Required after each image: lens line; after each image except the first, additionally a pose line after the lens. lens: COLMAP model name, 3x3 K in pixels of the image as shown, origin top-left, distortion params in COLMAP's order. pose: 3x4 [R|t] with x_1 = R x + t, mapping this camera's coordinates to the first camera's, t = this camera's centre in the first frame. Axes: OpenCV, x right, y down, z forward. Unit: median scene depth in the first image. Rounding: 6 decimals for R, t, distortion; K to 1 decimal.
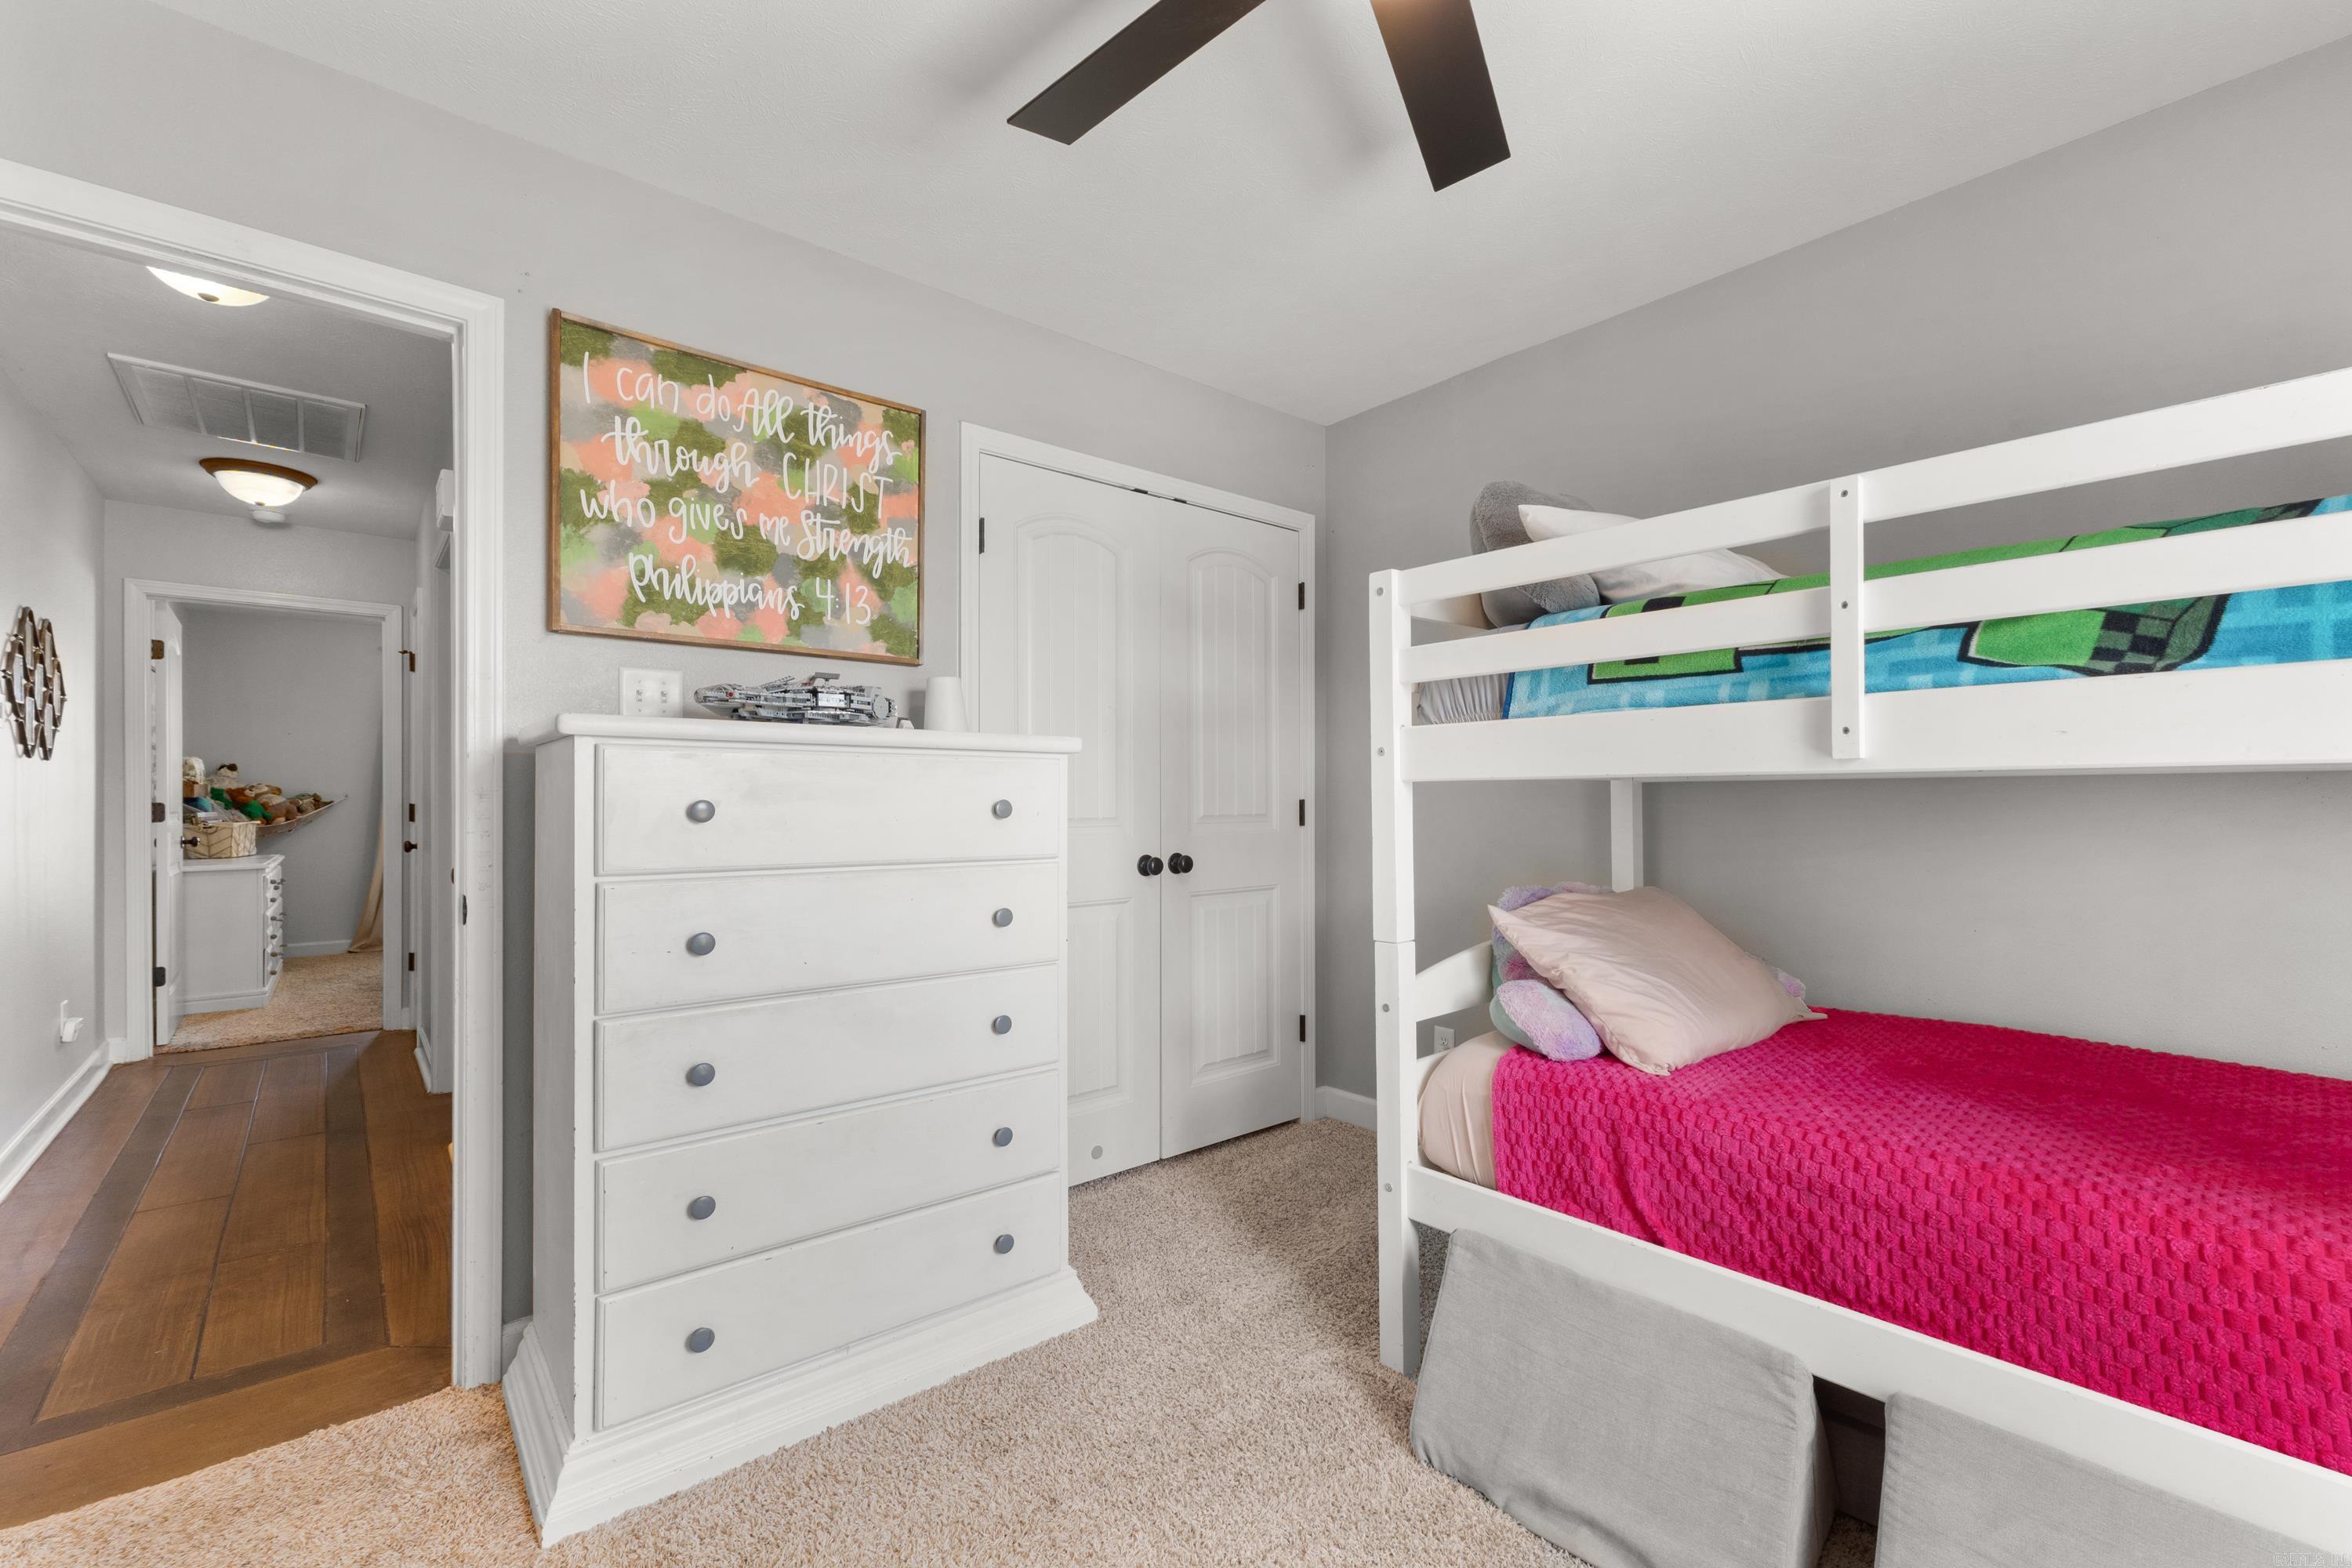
lens RADIAL K [[1000.9, 0, 1174.1], [0, 1000.9, 778.5], [0, 0, 1]] dist [0.004502, 0.000144]
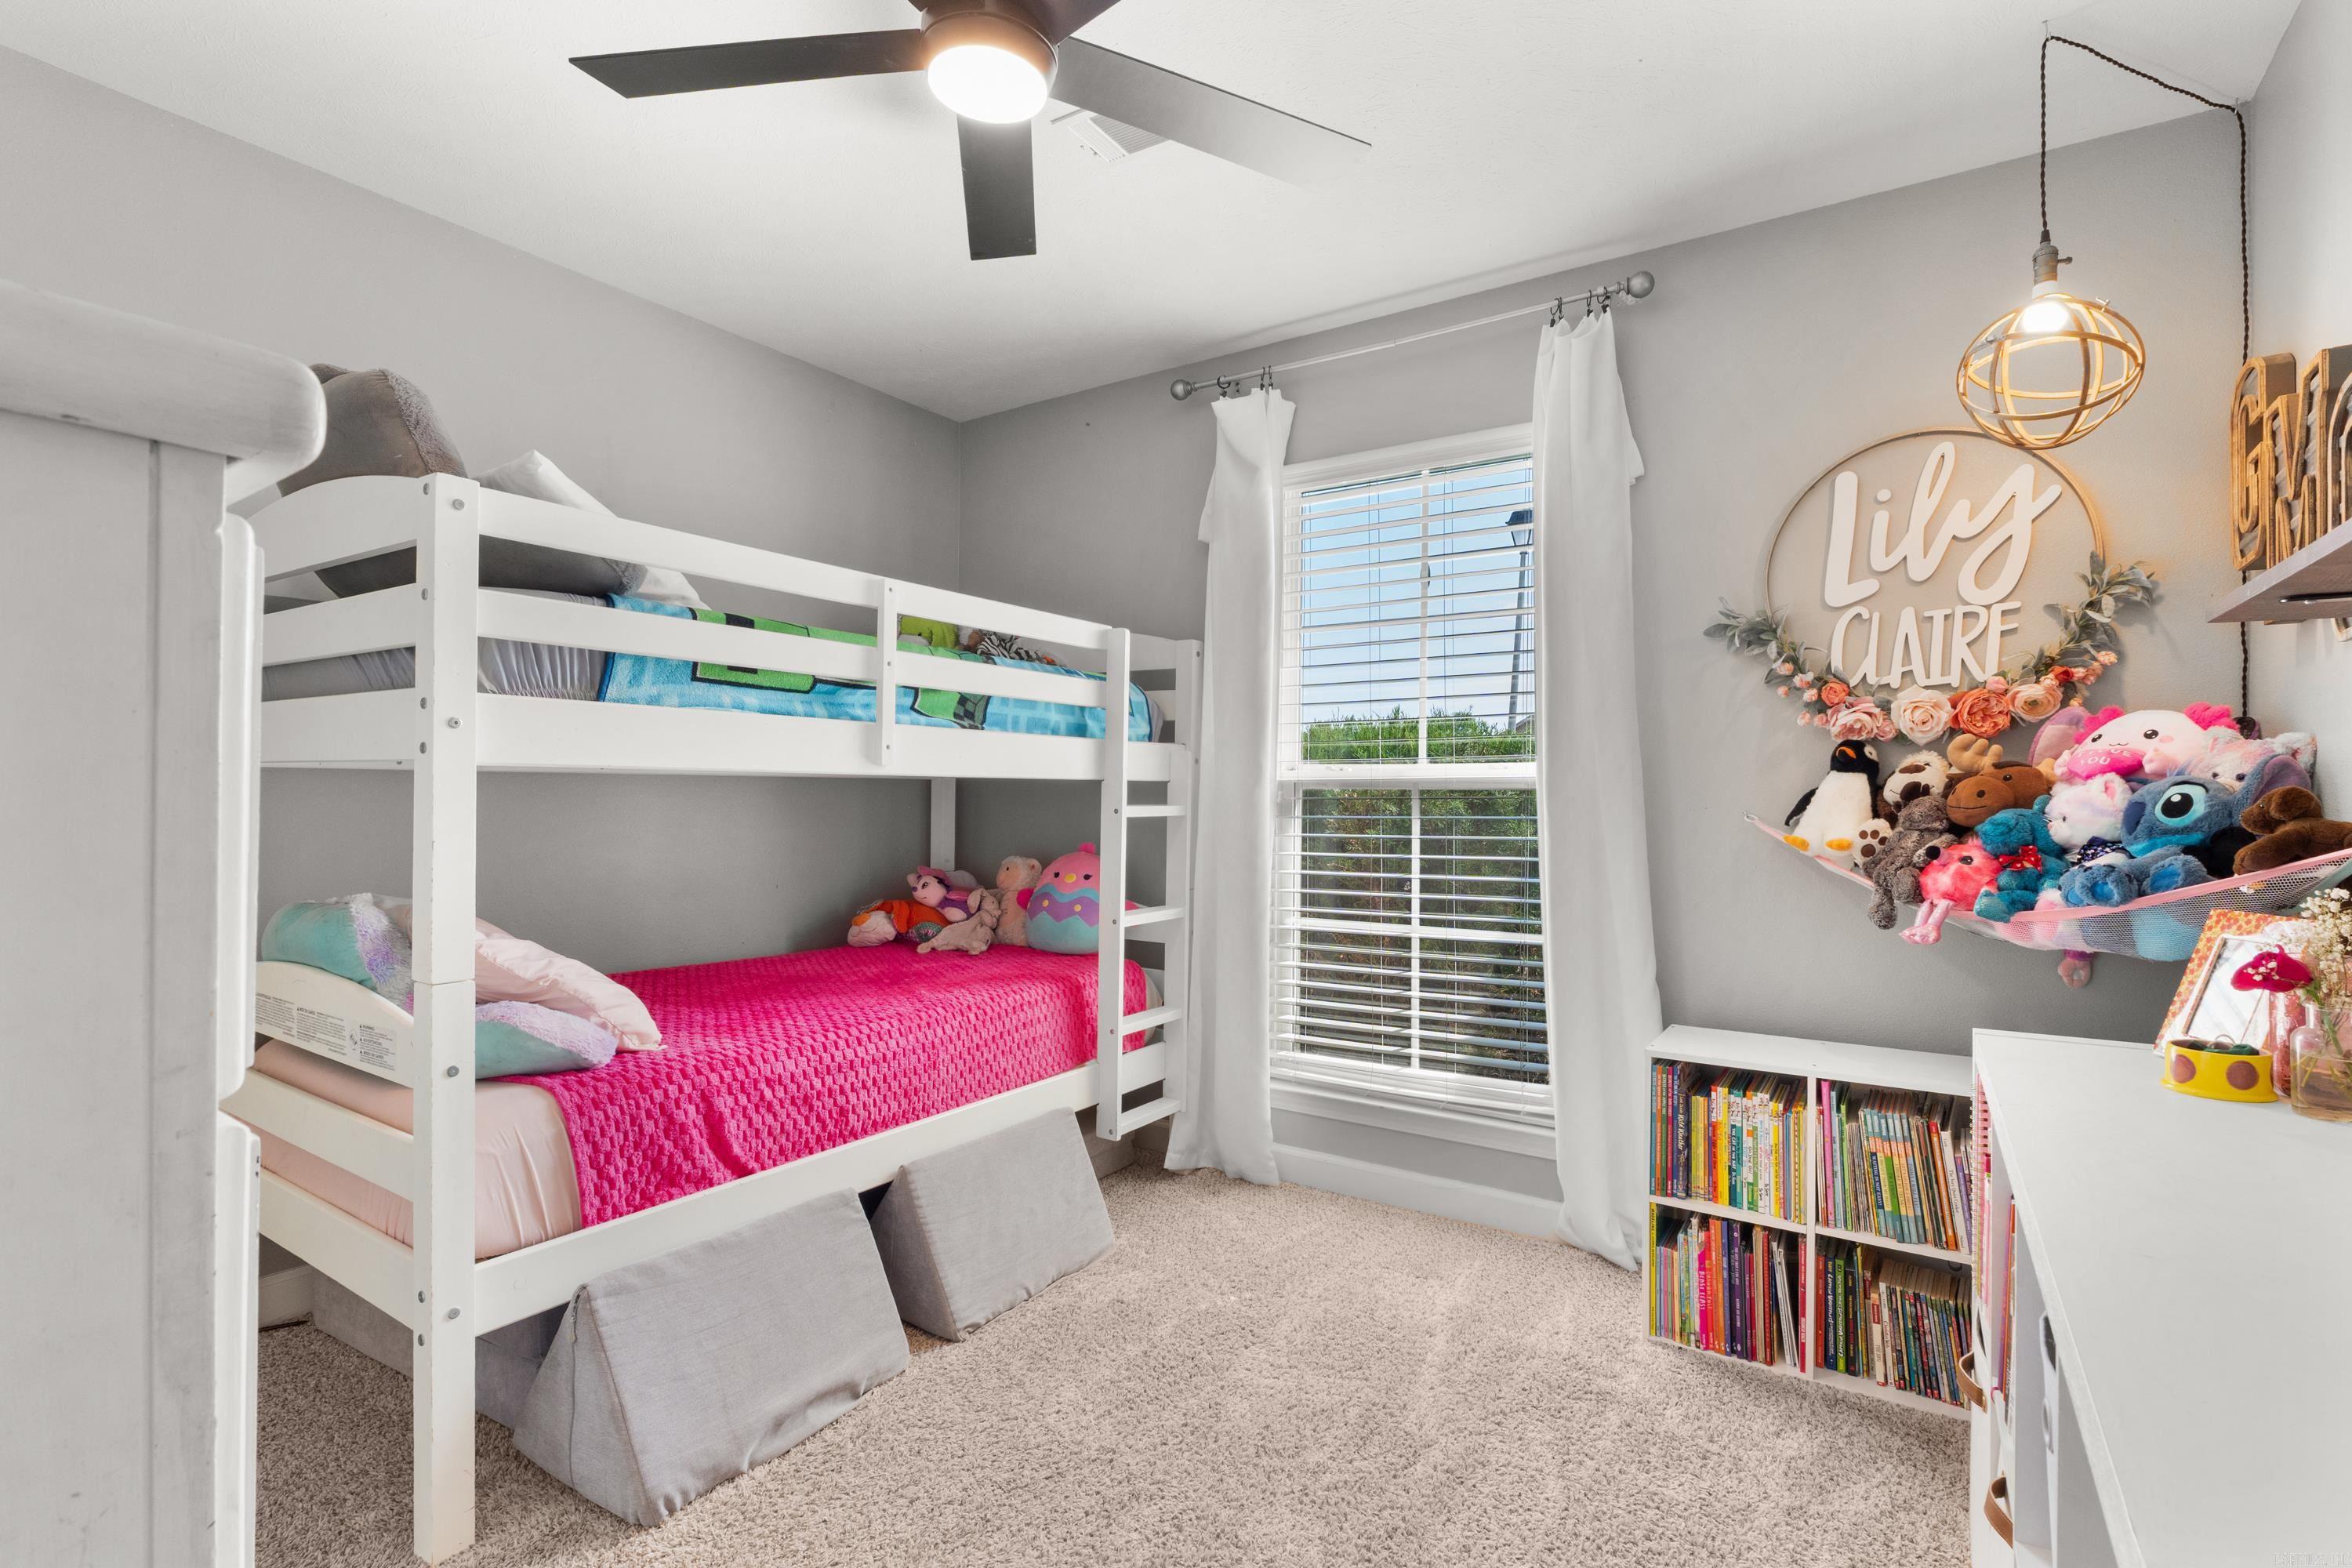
lens RADIAL K [[1097.0, 0, 1168.8], [0, 1097.0, 801.4], [0, 0, 1]] dist [-0.014774, 0.001033]
pose [[-0.274629, 0.007738, 0.961519, -0.857851], [-0.013787, 0.999833, -0.011984, 0.040297], [-0.961451, -0.016547, -0.274476, 0.874485]]
